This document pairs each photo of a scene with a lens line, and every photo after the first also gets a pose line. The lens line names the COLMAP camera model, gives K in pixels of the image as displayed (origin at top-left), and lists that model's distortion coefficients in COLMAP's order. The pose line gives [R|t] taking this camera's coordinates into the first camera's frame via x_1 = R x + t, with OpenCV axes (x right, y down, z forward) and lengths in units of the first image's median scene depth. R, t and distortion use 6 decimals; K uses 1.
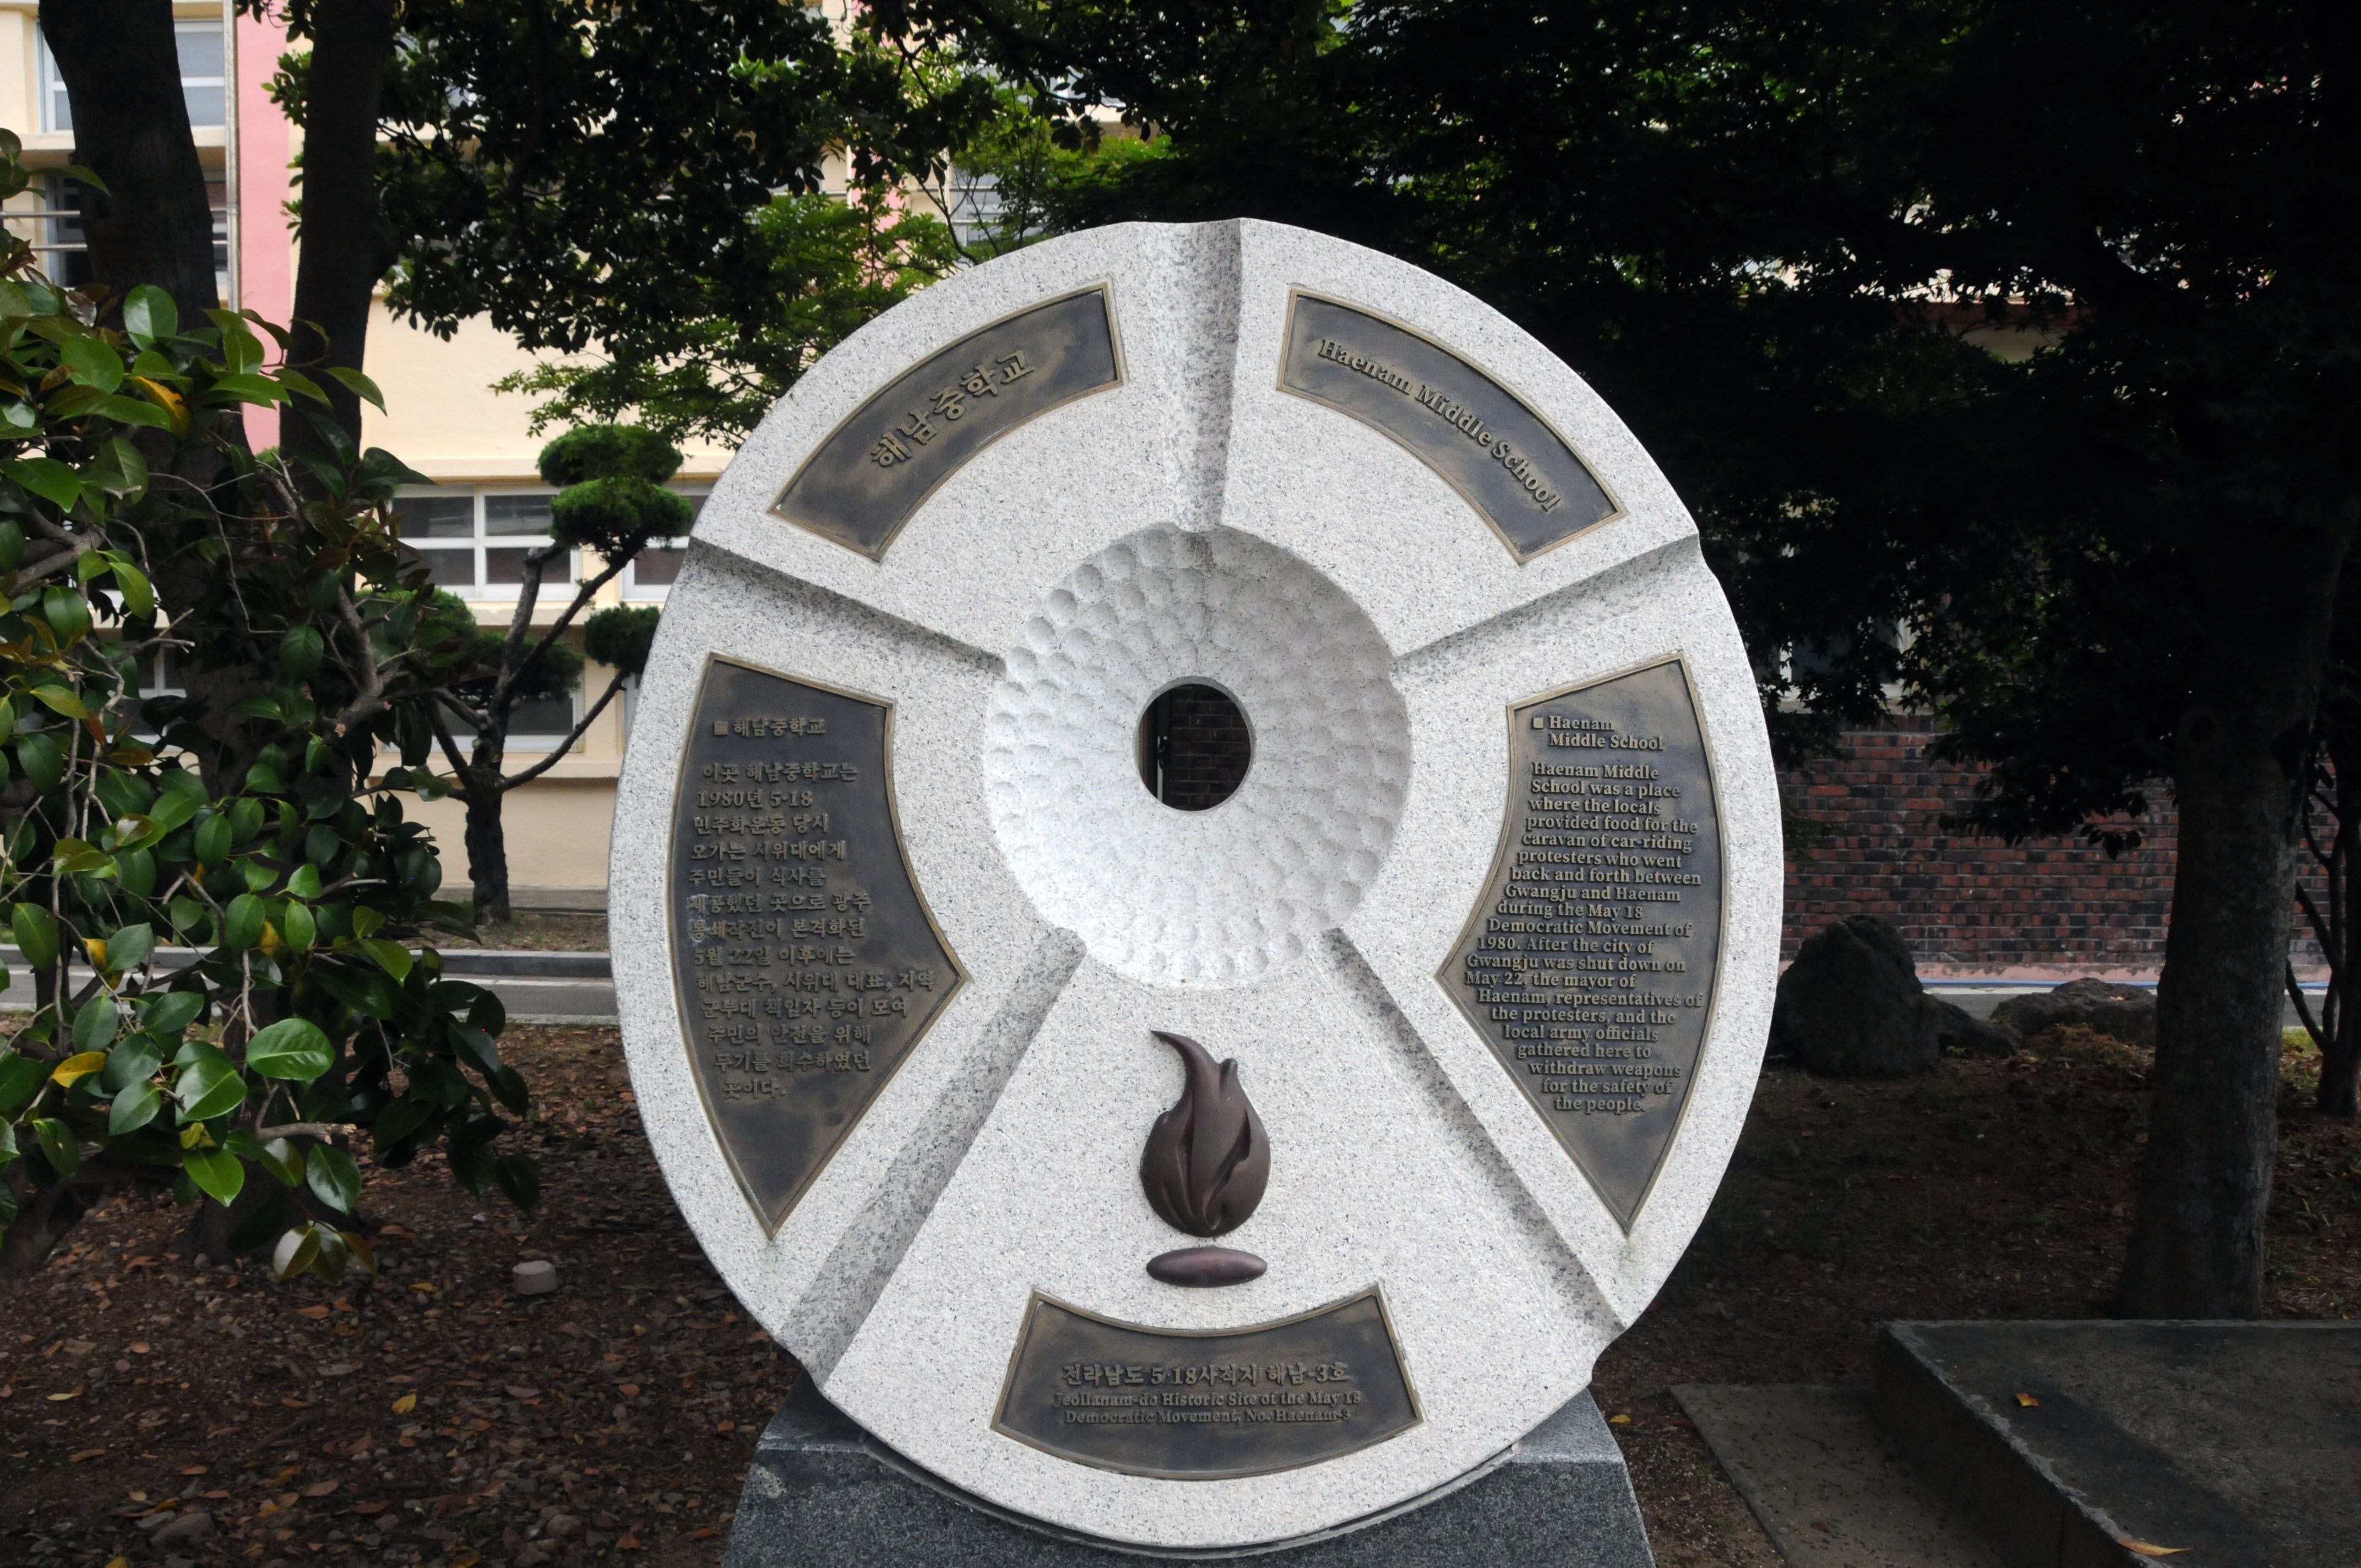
lens RADIAL K [[1872.8, 0, 1158.7], [0, 1872.8, 794.7], [0, 0, 1]] dist [-0.020983, 0.033546]
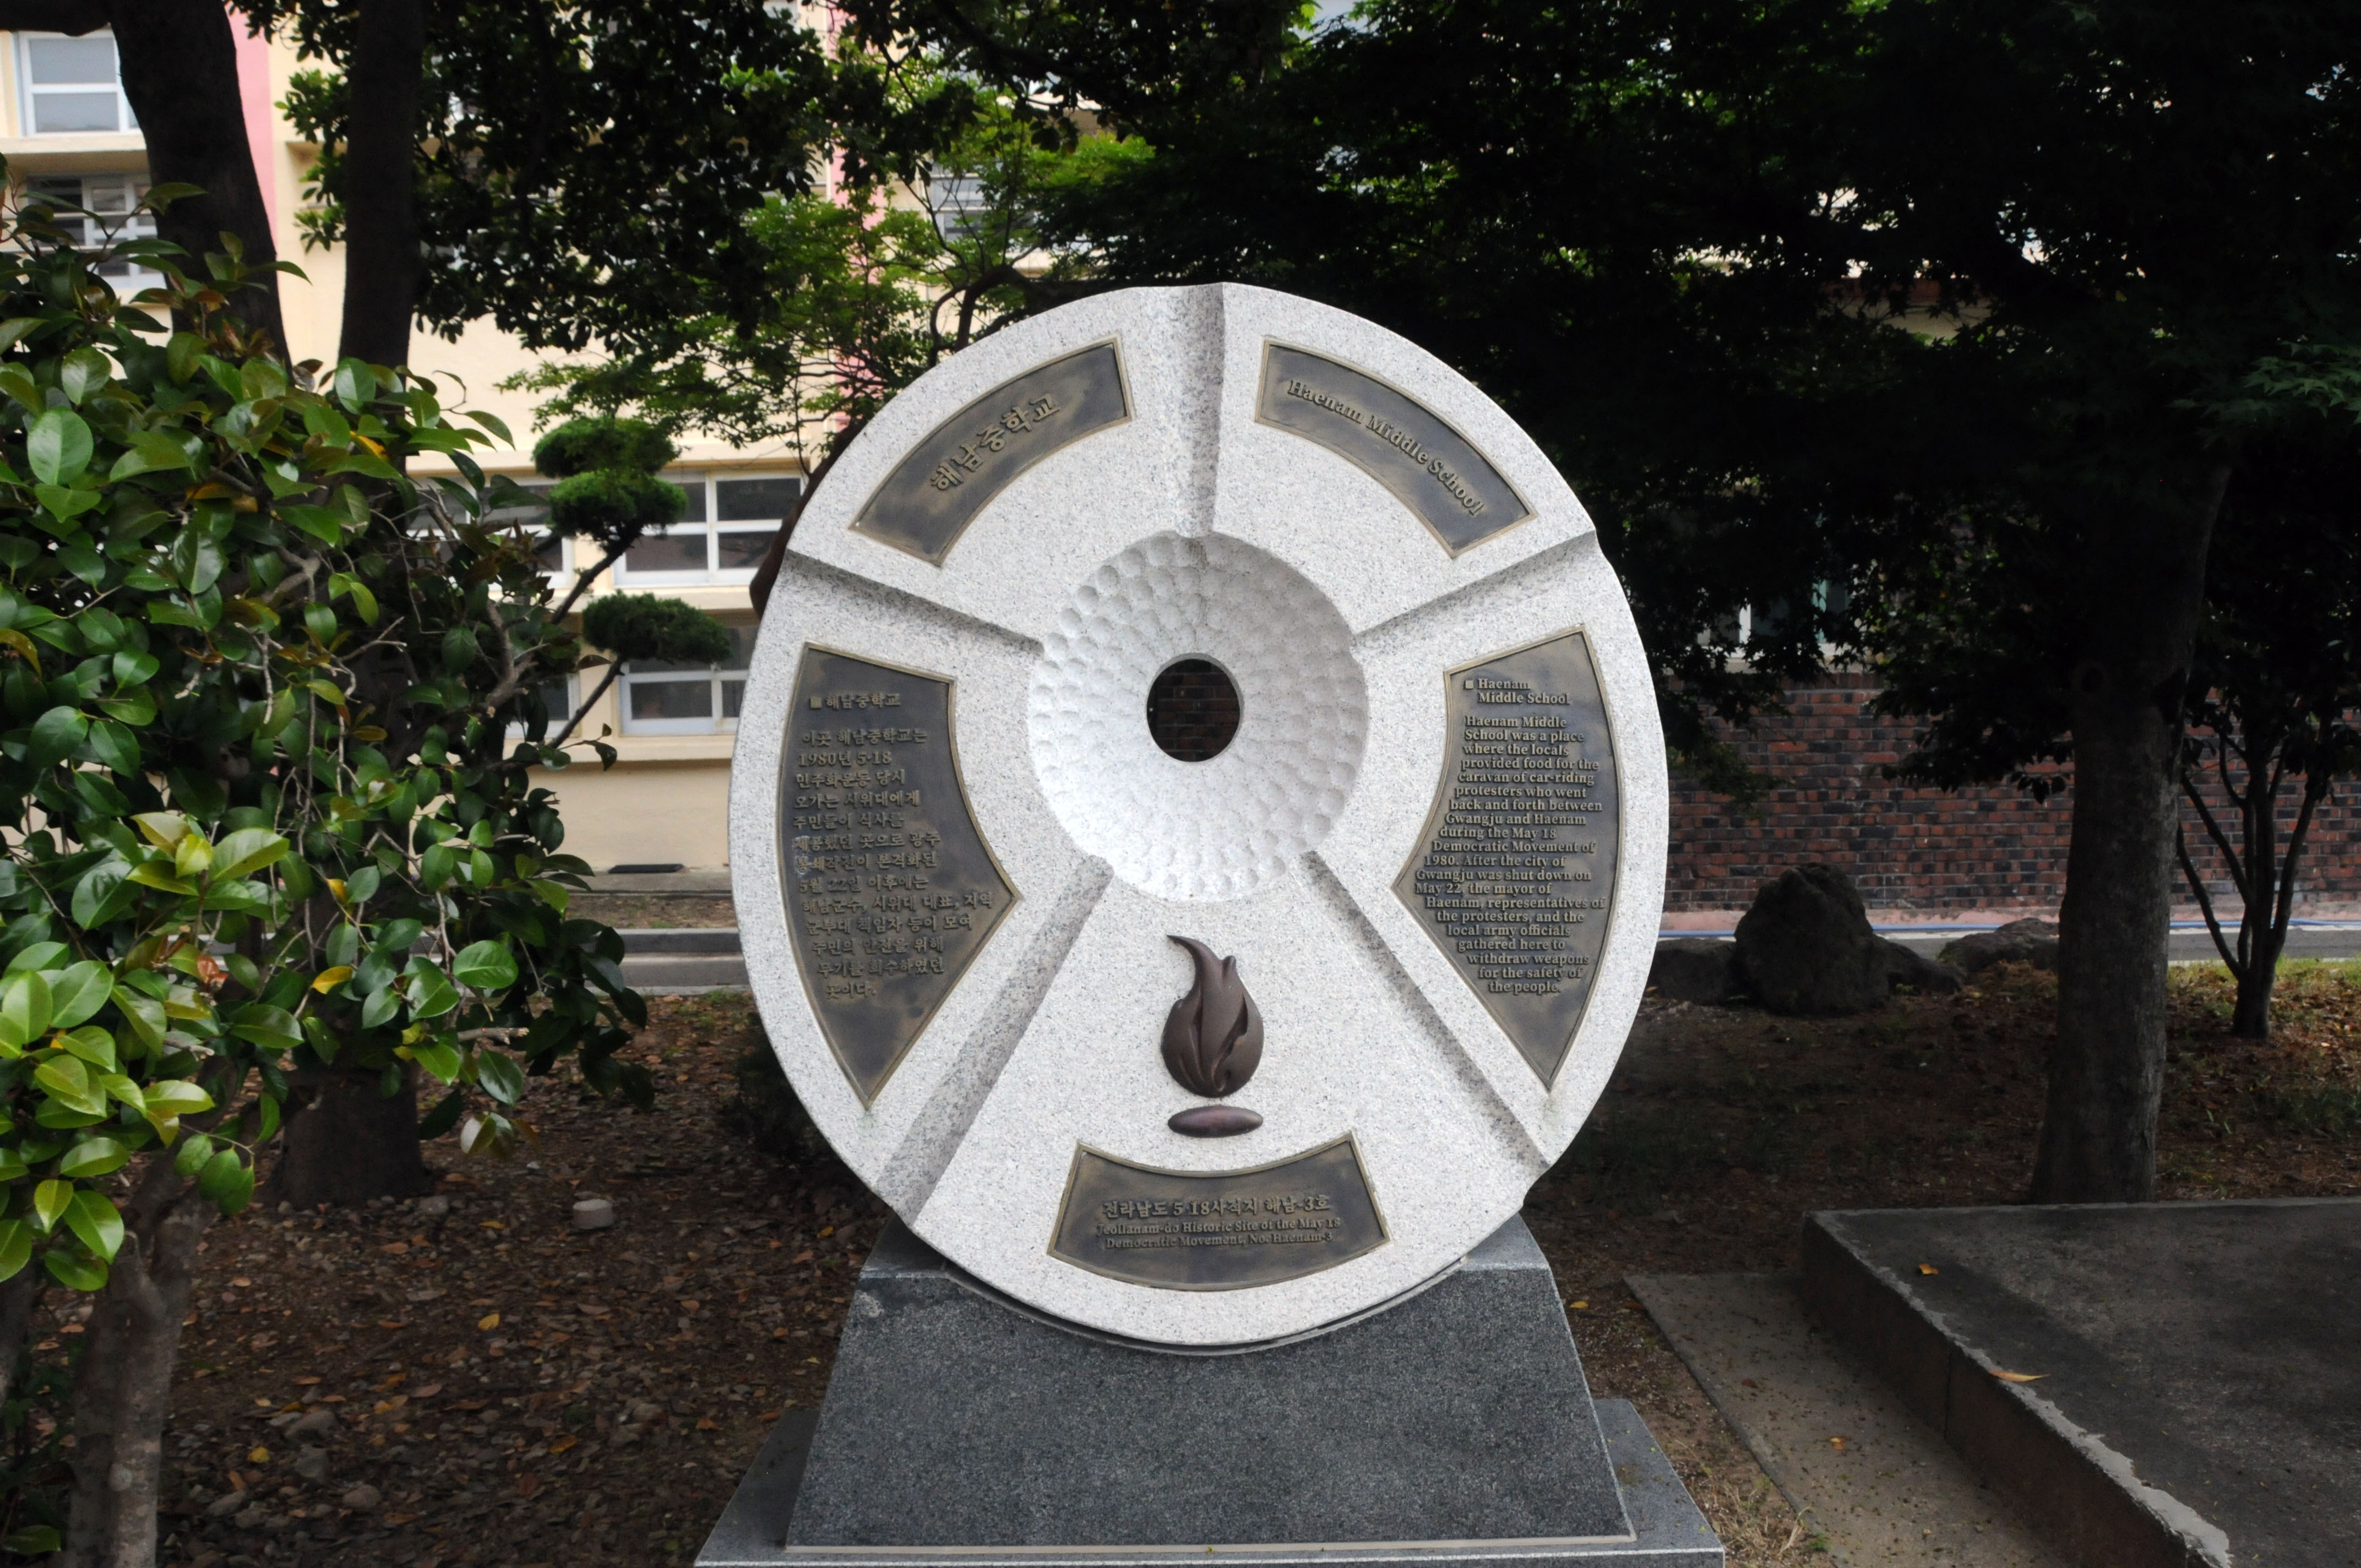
lens RADIAL K [[1872.8, 0, 1196.7], [0, 1872.8, 782.5], [0, 0, 1]] dist [-0.020983, 0.033546]
pose [[0.999298, -0.023133, 0.029453, -0.015654], [0.022909, 0.999706, 0.007934, 0.011271], [-0.029628, -0.007254, 0.999535, -0.214057]]
